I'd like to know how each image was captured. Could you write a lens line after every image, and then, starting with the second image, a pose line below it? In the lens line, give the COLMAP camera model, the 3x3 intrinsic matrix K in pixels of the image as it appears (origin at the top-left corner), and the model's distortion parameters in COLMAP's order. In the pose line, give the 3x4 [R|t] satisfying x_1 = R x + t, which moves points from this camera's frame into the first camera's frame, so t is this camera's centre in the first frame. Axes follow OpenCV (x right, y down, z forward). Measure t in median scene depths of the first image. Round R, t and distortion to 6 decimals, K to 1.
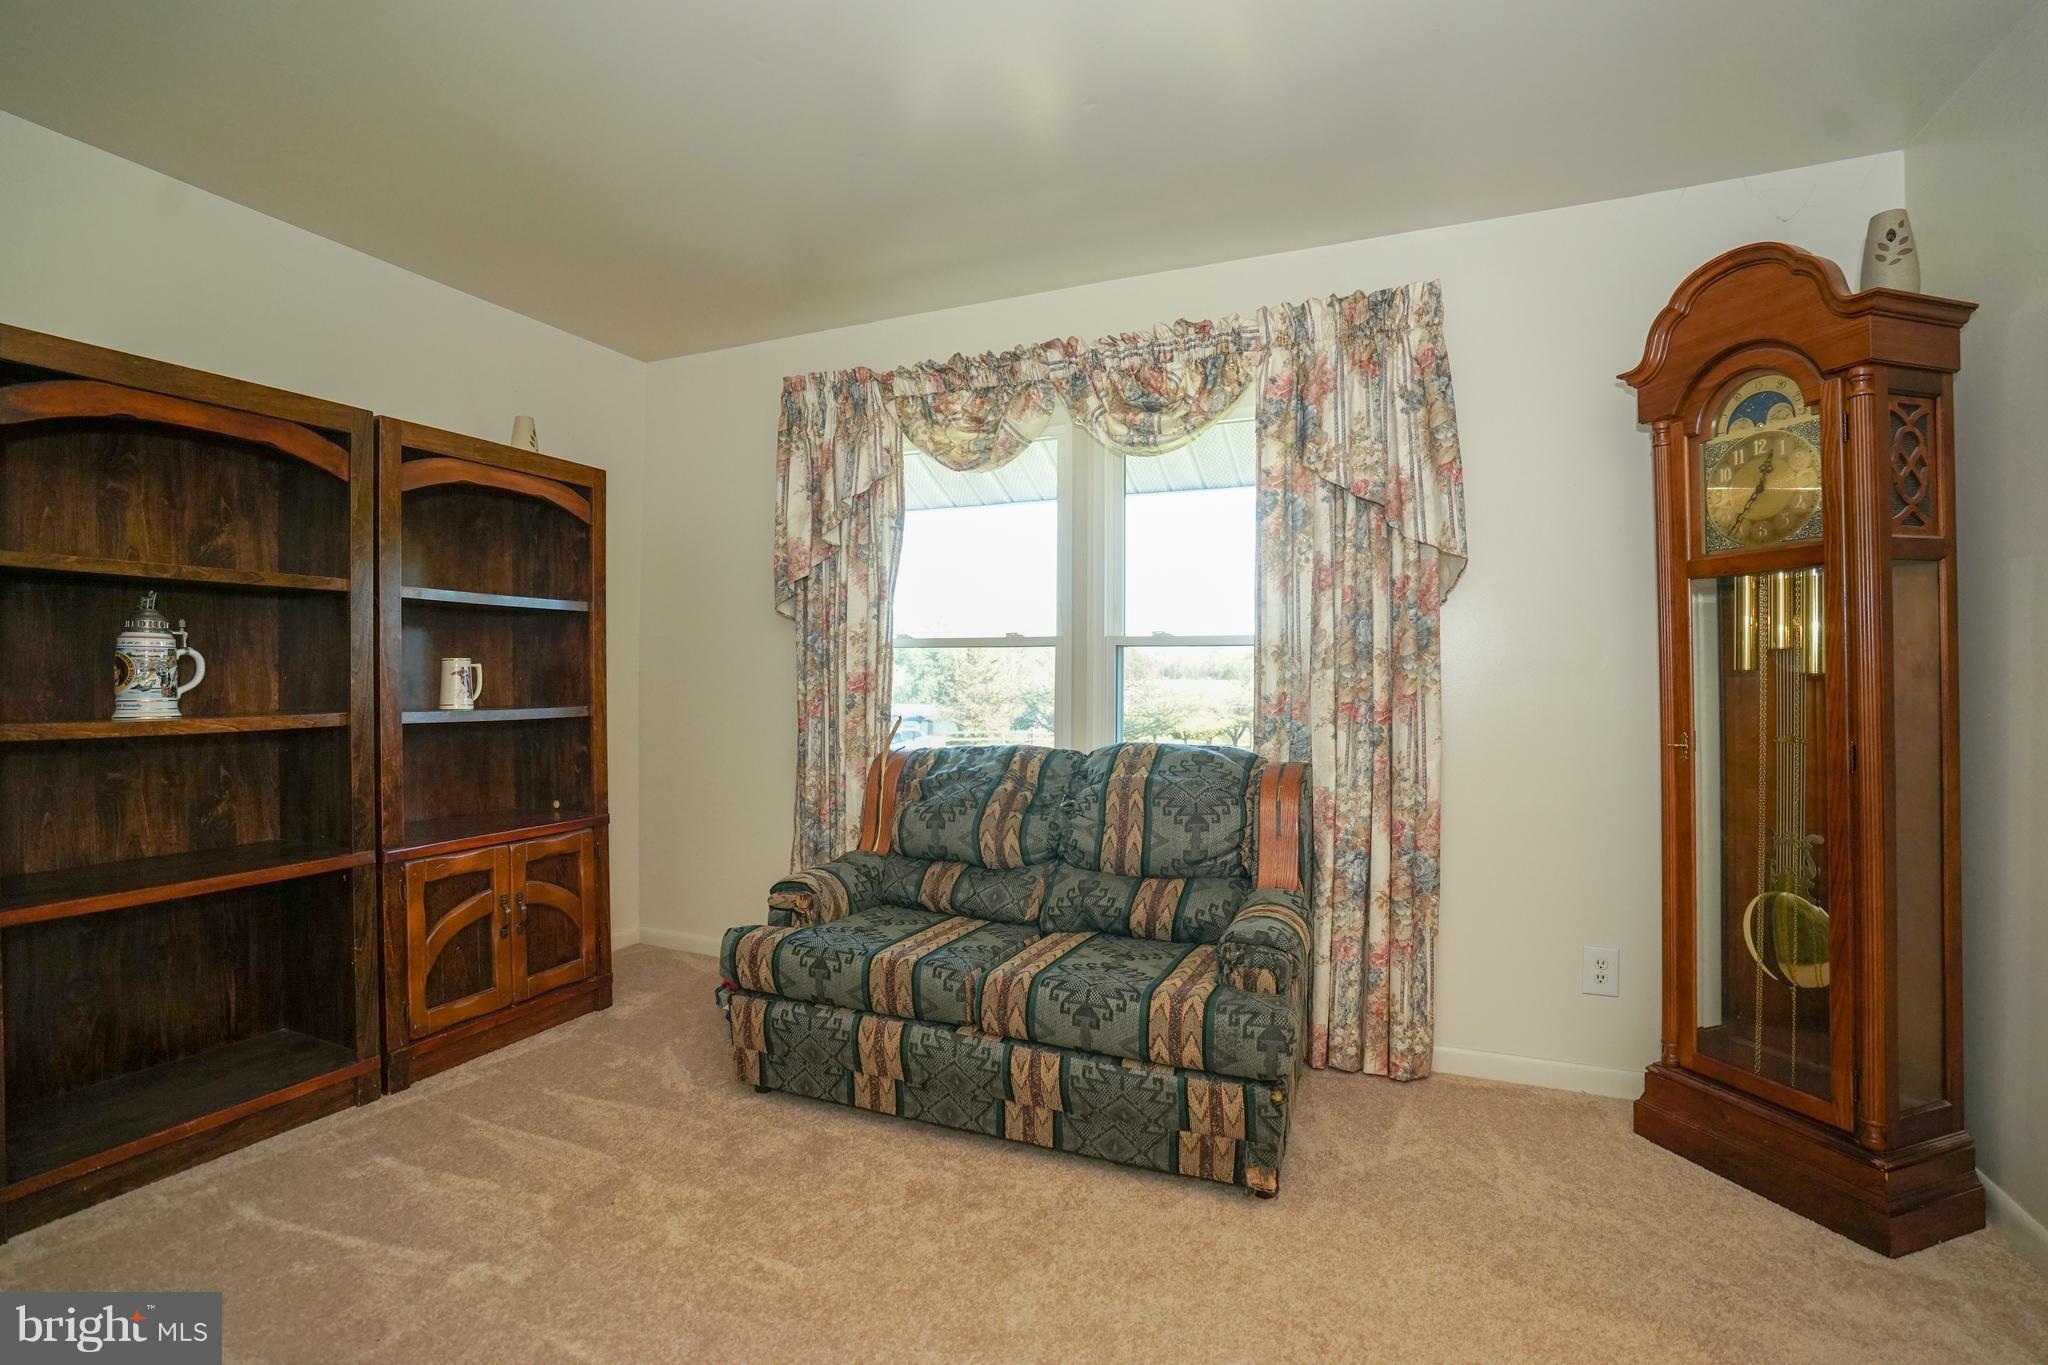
lens RADIAL K [[951.6, 0, 1029.8], [0, 951.6, 664.2], [0, 0, 1]] dist [-0.033284, 0.001016]
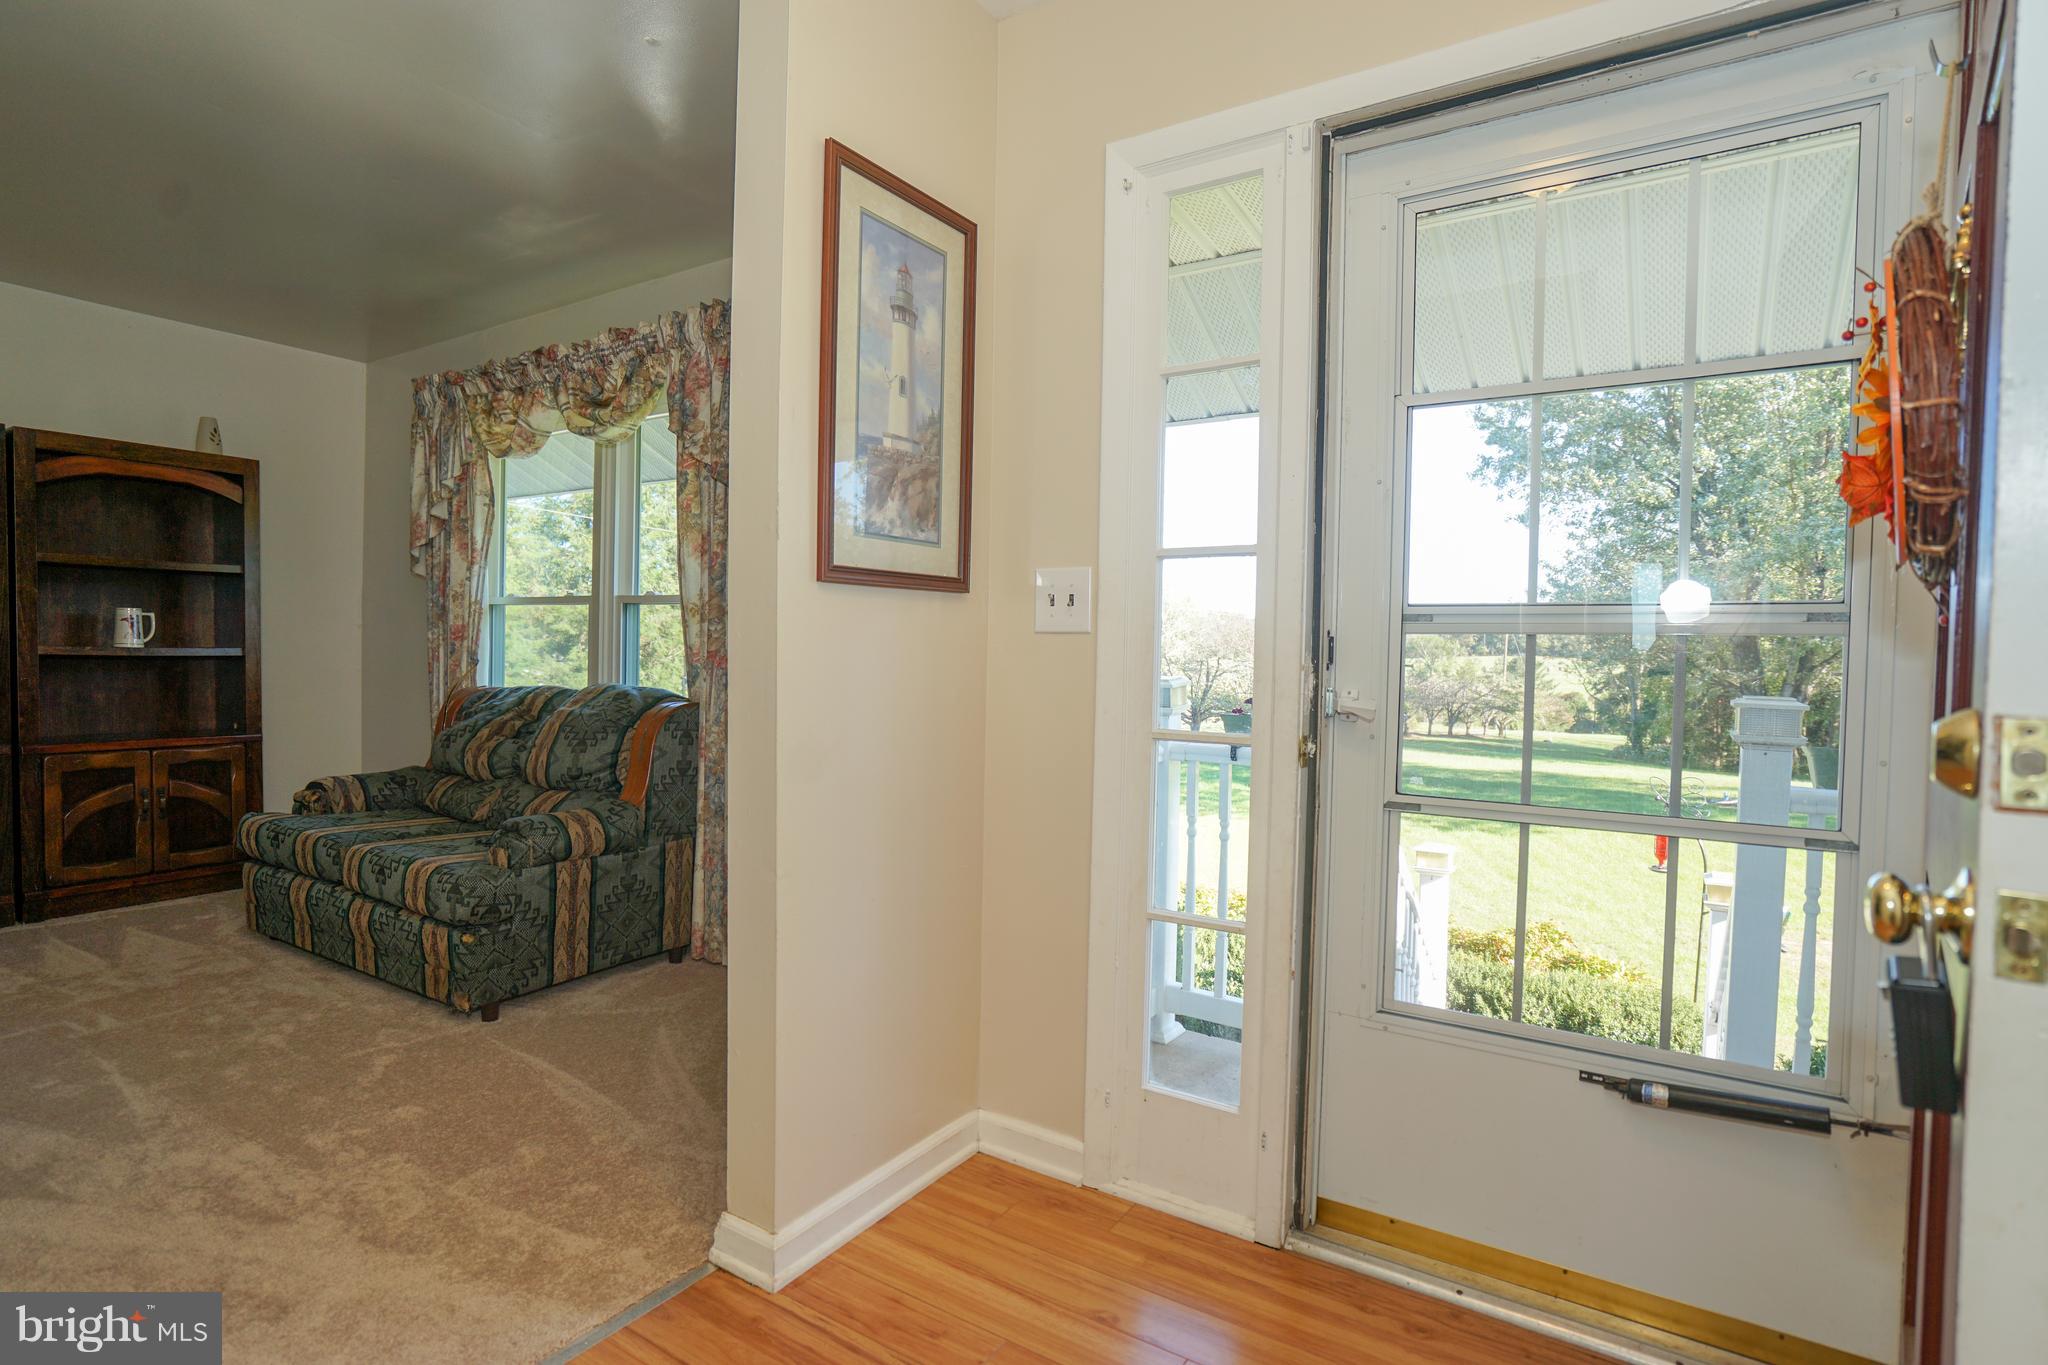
lens RADIAL K [[1037.6, 0, 1030.1], [0, 1037.6, 669.4], [0, 0, 1]] dist [0.002993, 0.000818]
pose [[0.982604, 0.019208, -0.184719, 0.931086], [-0.013990, 0.999467, 0.029510, 0.019286], [0.185188, -0.026413, 0.982348, -0.197367]]
